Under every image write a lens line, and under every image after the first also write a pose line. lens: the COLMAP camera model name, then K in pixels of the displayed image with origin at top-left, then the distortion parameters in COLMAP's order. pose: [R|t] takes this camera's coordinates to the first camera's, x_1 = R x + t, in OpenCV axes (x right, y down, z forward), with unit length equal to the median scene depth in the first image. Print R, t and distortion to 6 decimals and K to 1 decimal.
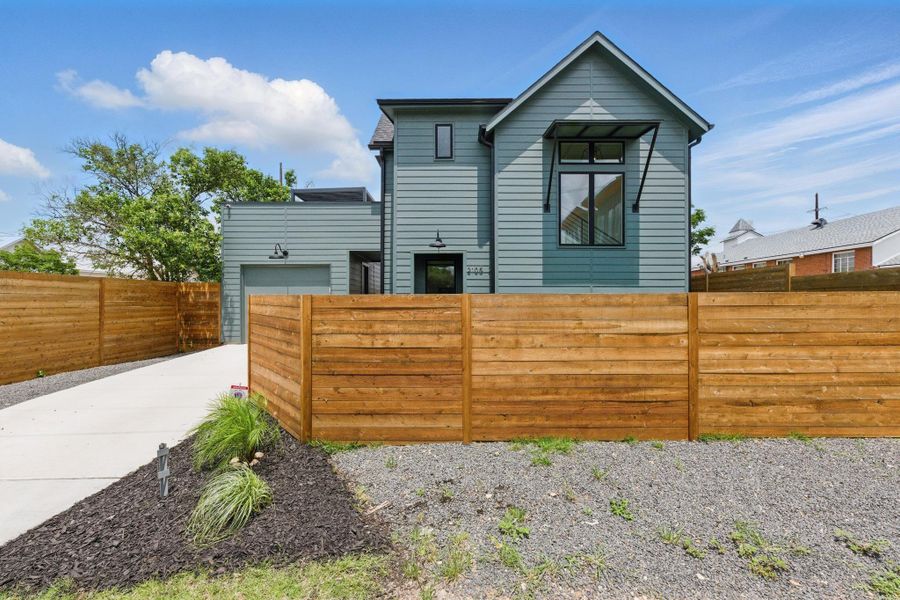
lens RADIAL K [[349.8, 0, 451.6], [0, 349.8, 298.6], [0, 0, 1]] dist [0.003664, 0.000605]
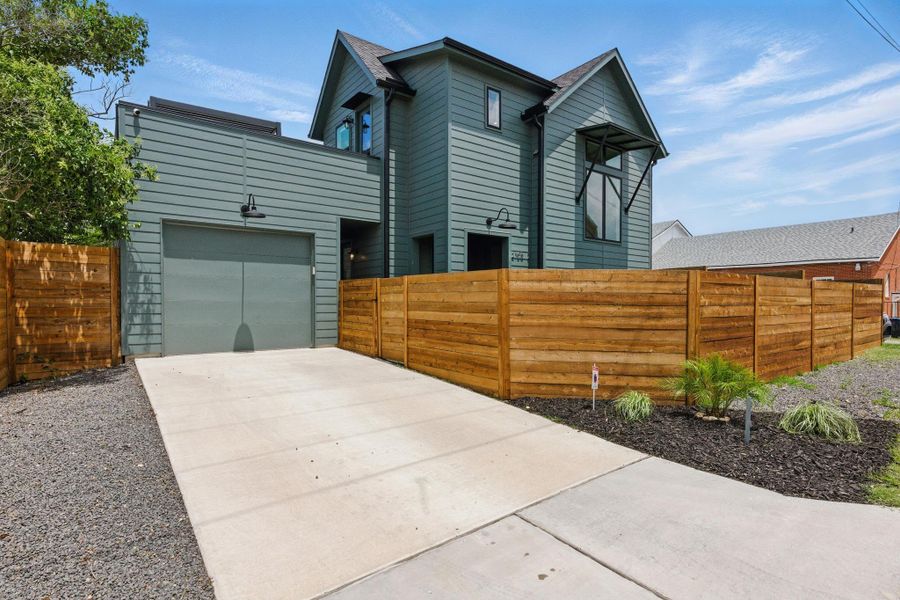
lens RADIAL K [[455.0, 0, 453.1], [0, 455.0, 305.5], [0, 0, 1]] dist [0.018086, -0.000280]
pose [[0.800052, -0.000771, 0.599930, -0.801220], [-0.008380, 0.999887, 0.012460, 0.037135], [-0.599872, -0.014996, 0.799955, 0.126276]]
